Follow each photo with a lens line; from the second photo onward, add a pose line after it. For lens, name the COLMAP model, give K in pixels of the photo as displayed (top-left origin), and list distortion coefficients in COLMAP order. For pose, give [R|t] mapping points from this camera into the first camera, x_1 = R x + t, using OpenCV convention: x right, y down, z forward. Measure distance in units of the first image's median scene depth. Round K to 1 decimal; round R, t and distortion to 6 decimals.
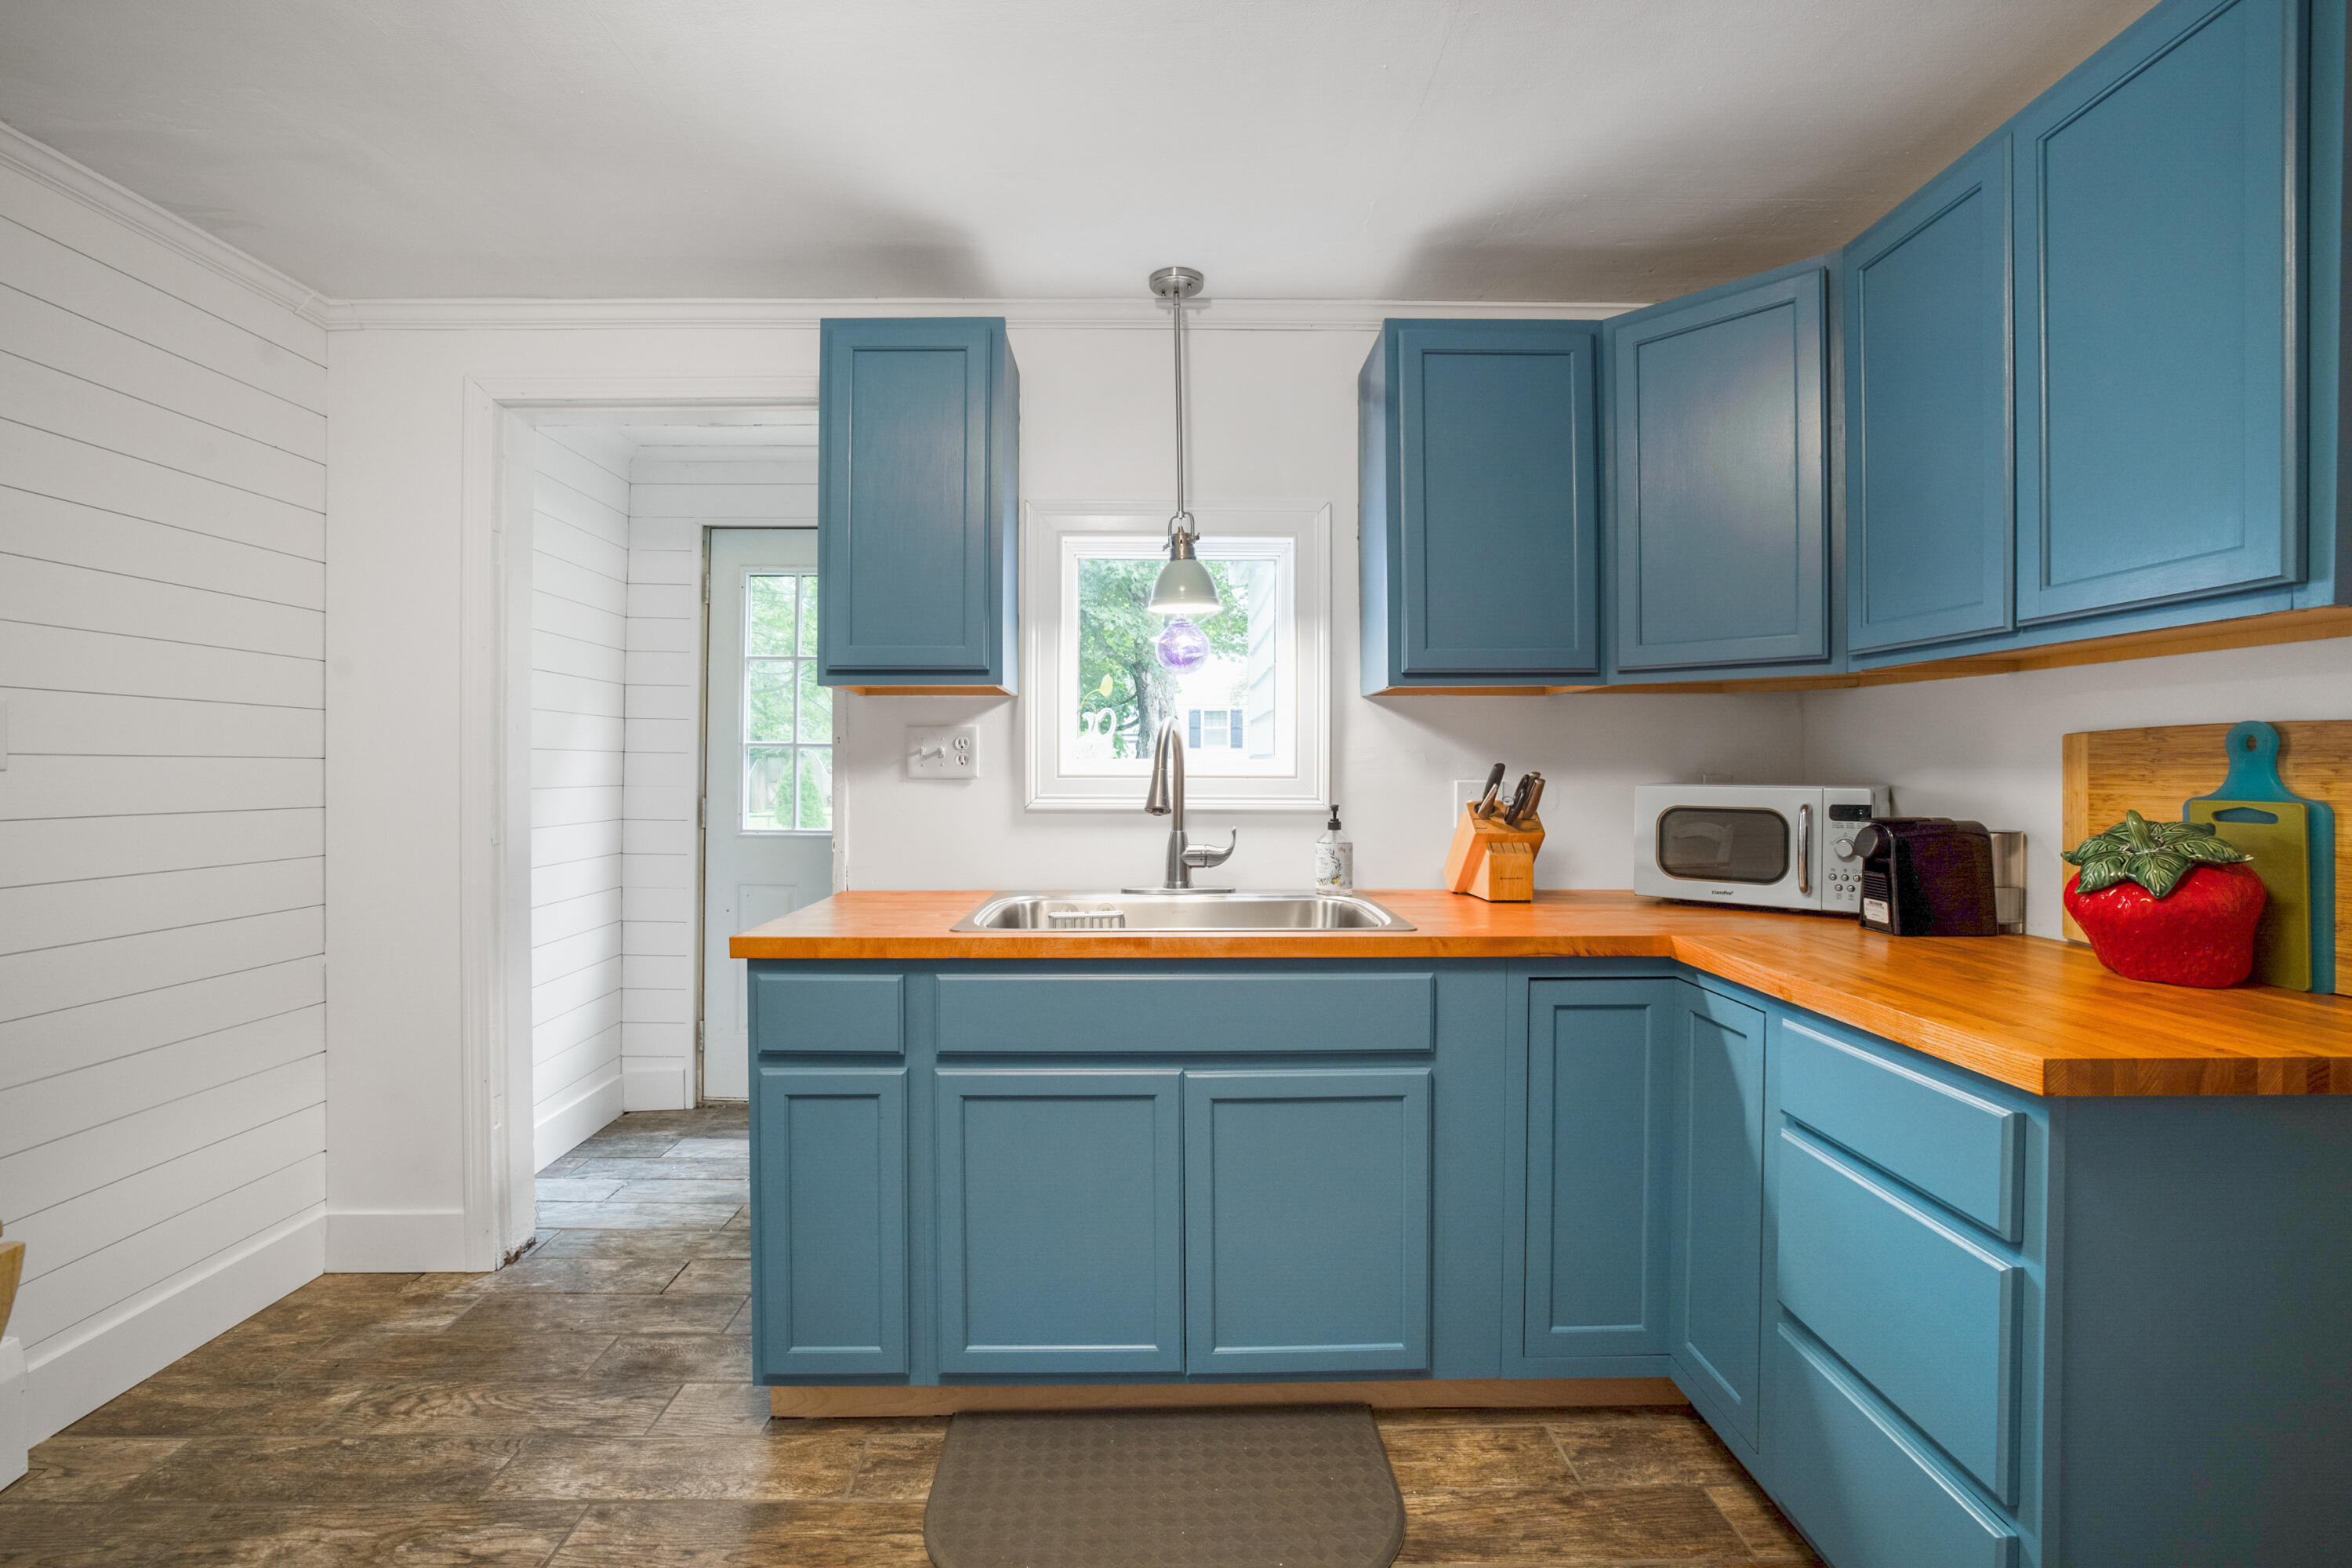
lens RADIAL K [[1031.8, 0, 1178.2], [0, 1031.8, 749.7], [0, 0, 1]] dist [-0.043782, 0.015634]
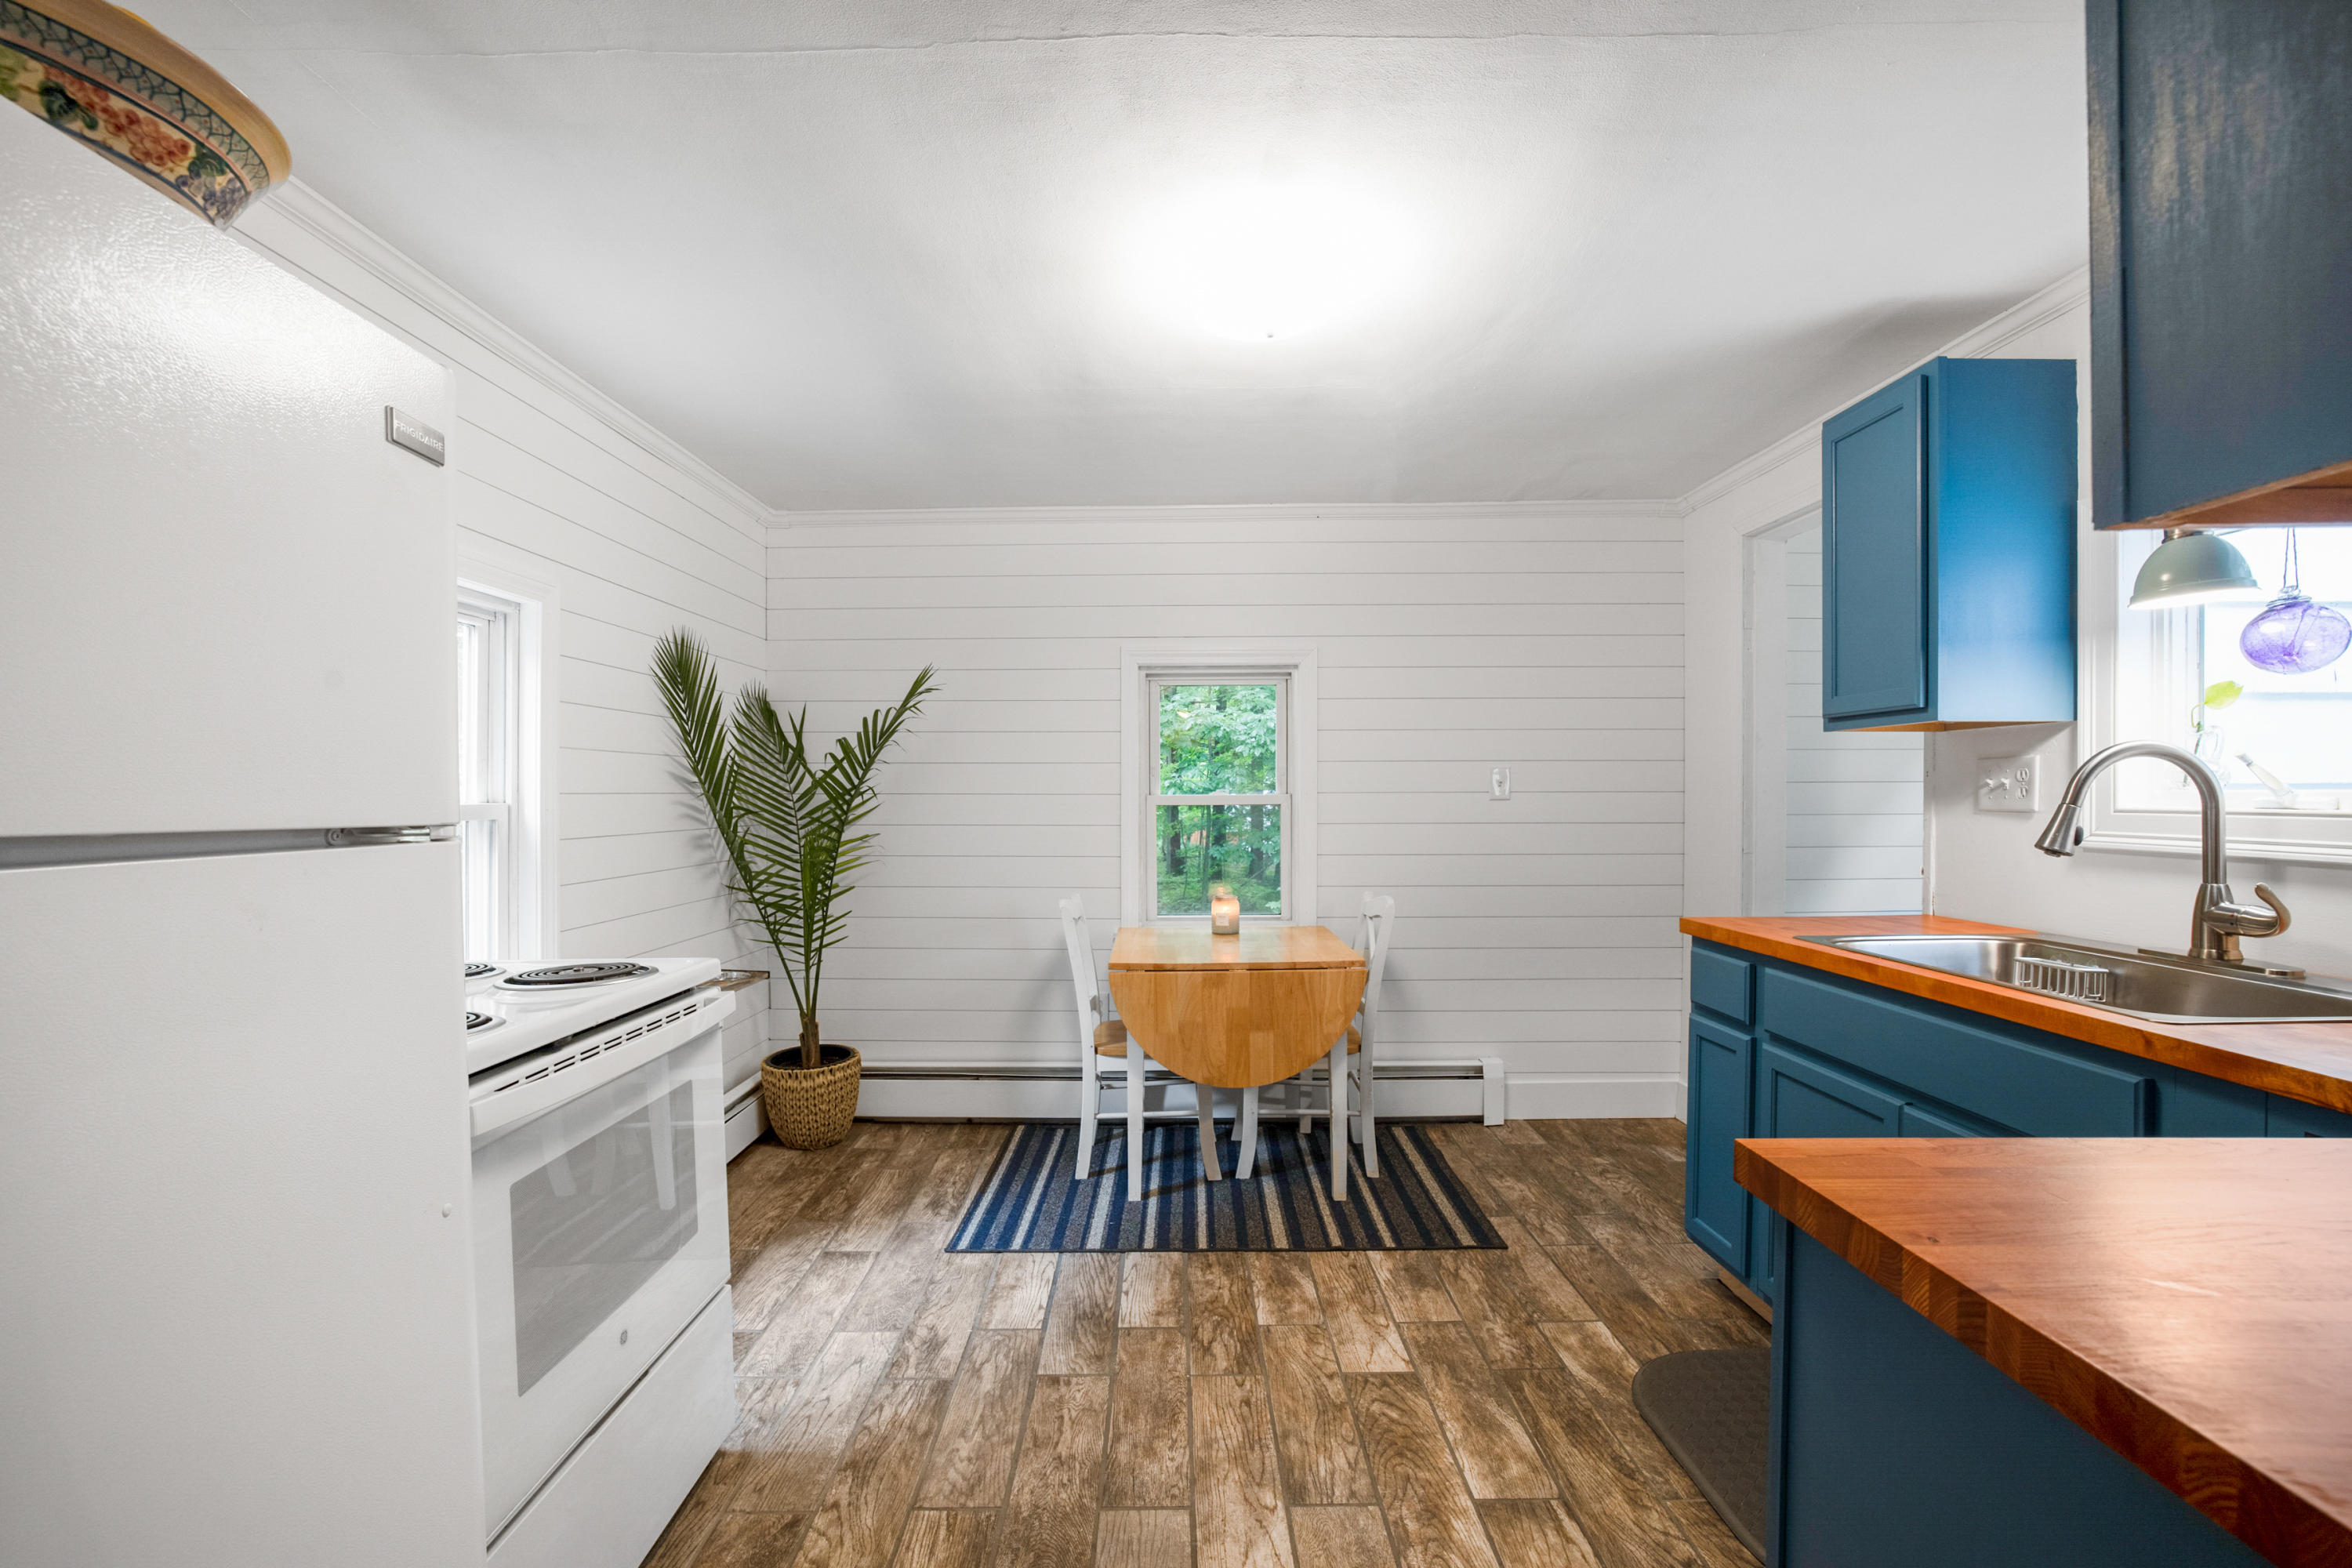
lens RADIAL K [[1031.8, 0, 1163.1], [0, 1031.8, 798.2], [0, 0, 1]] dist [-0.043782, 0.015634]
pose [[-0.020775, 0.001476, -0.999783, 0.994410], [0.017972, 0.999838, 0.001103, -0.000556], [0.999623, -0.017945, -0.020798, 0.296652]]
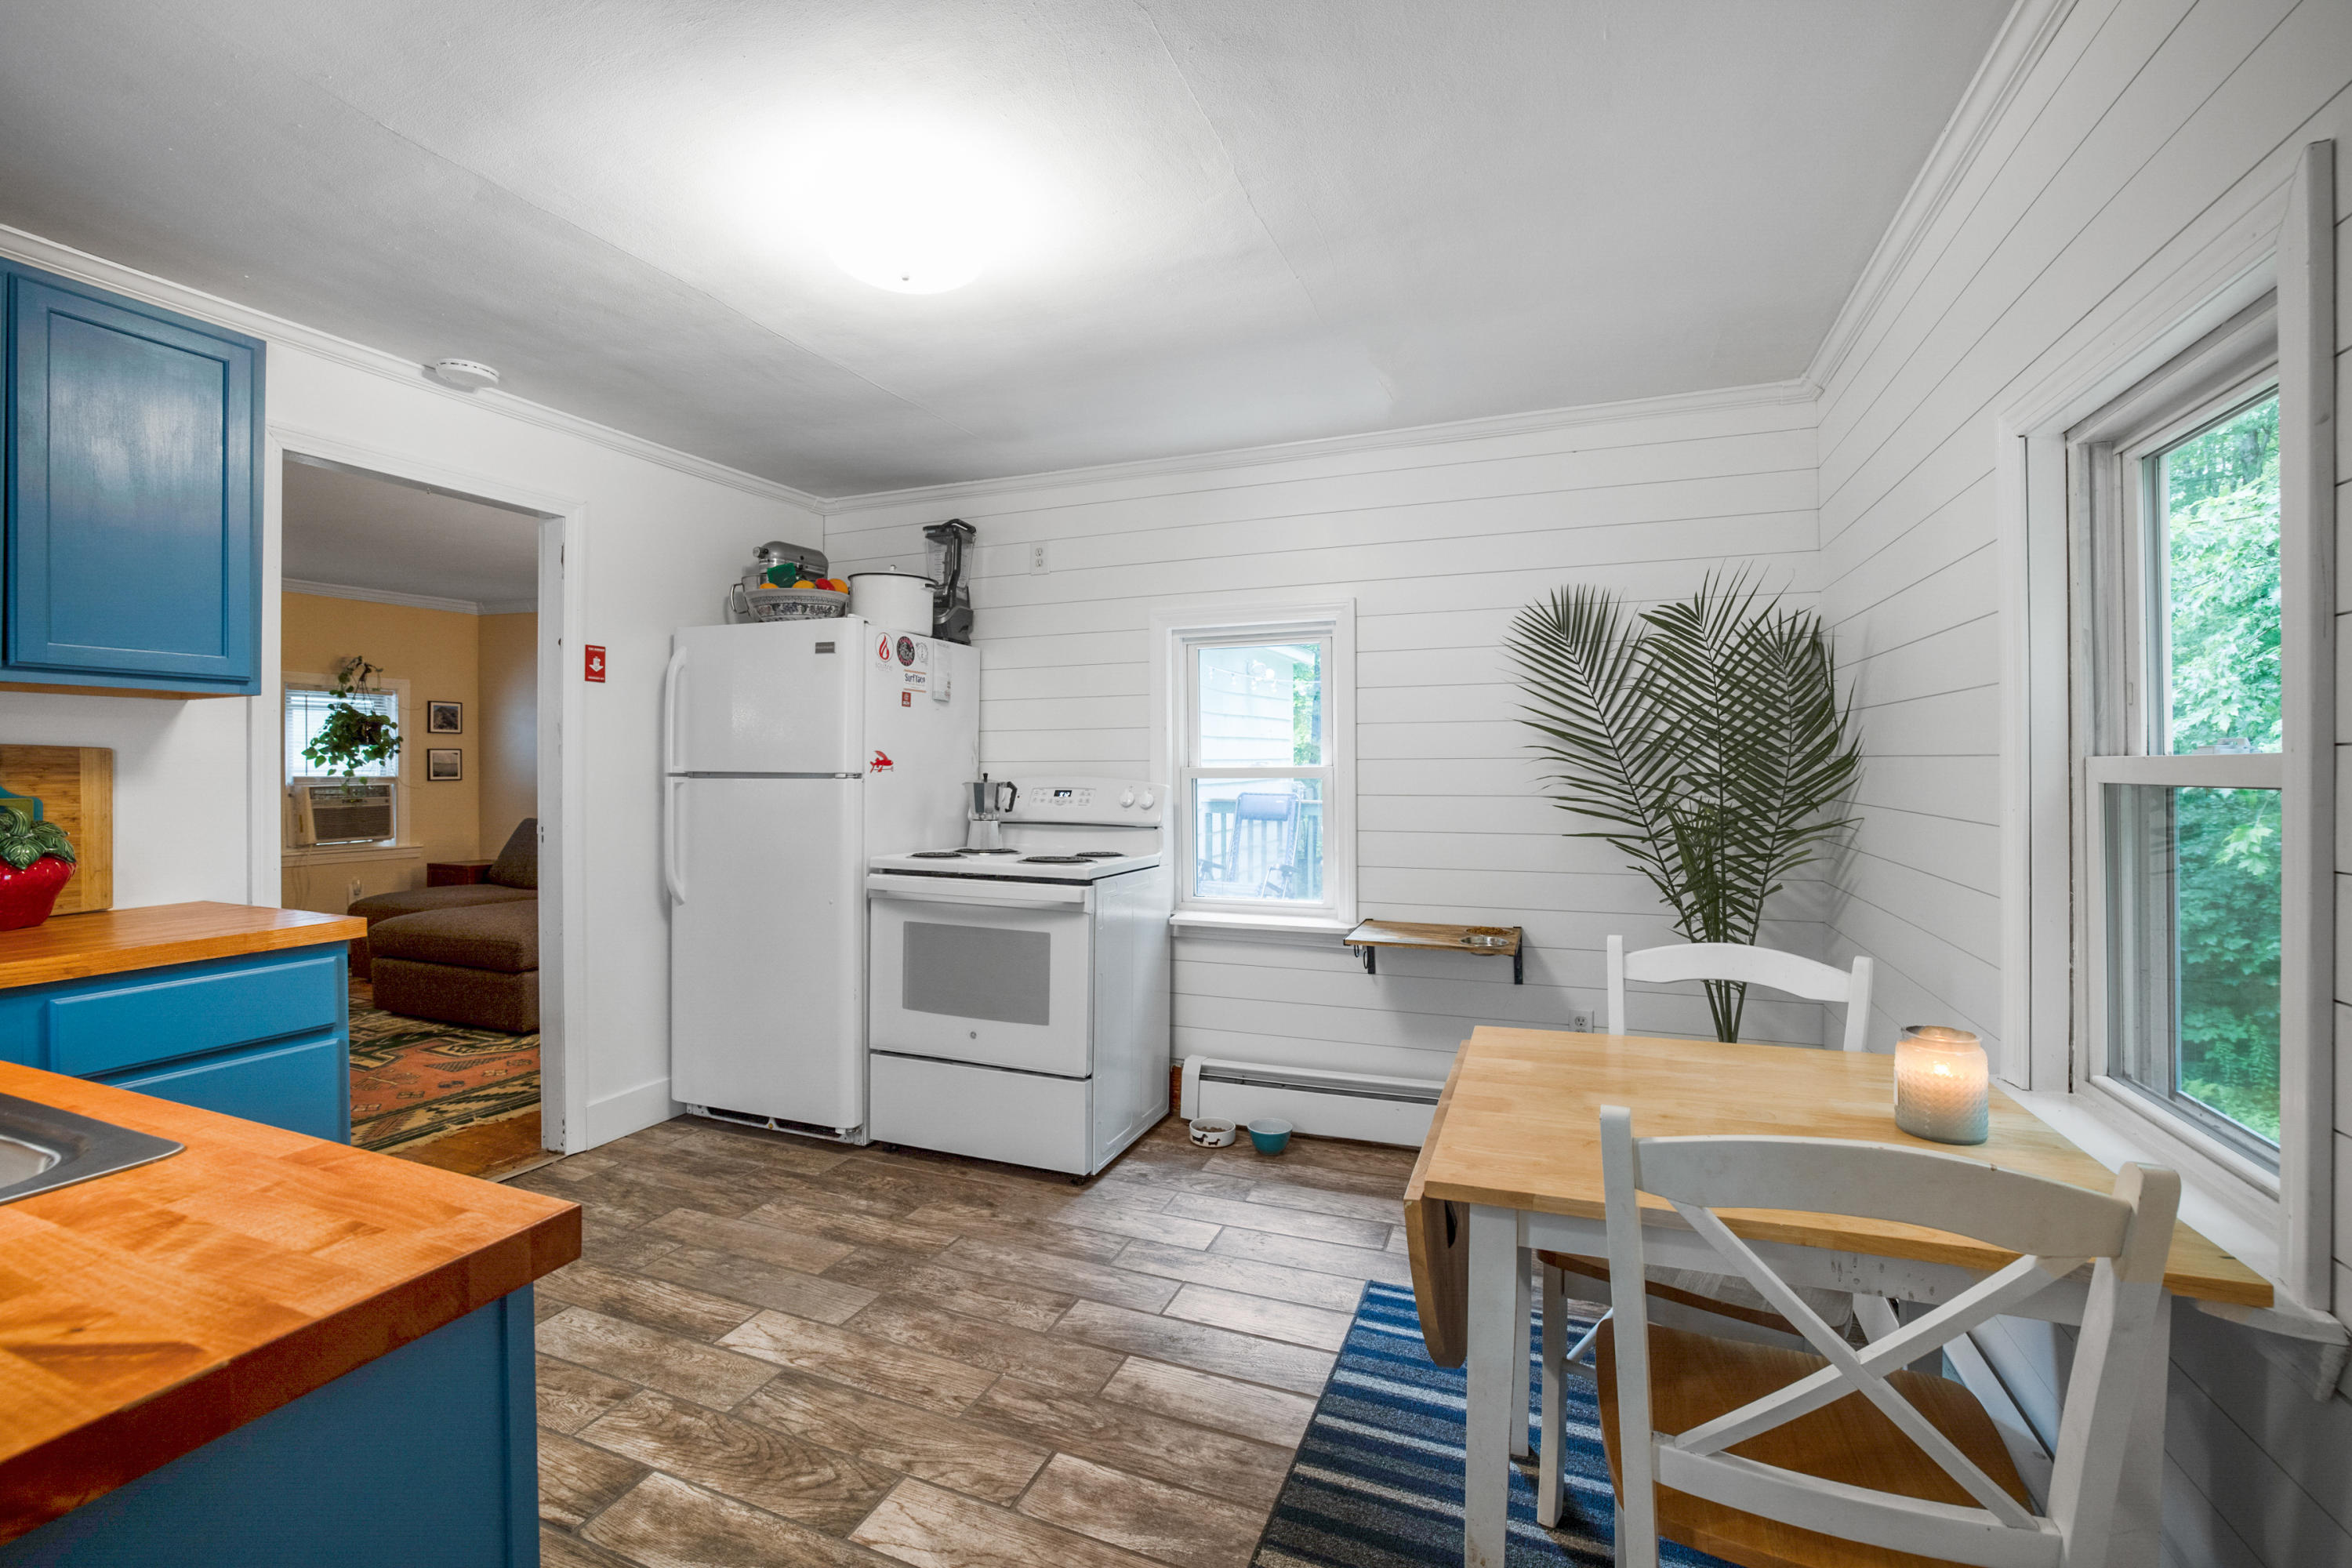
lens RADIAL K [[1031.8, 0, 1172.9], [0, 1031.8, 765.5], [0, 0, 1]] dist [-0.043782, 0.015634]
pose [[-0.918628, 0.003858, 0.395105, -0.803749], [-0.001417, 0.999914, -0.013057, 0.014982], [-0.395121, -0.012555, -0.918543, 1.252893]]
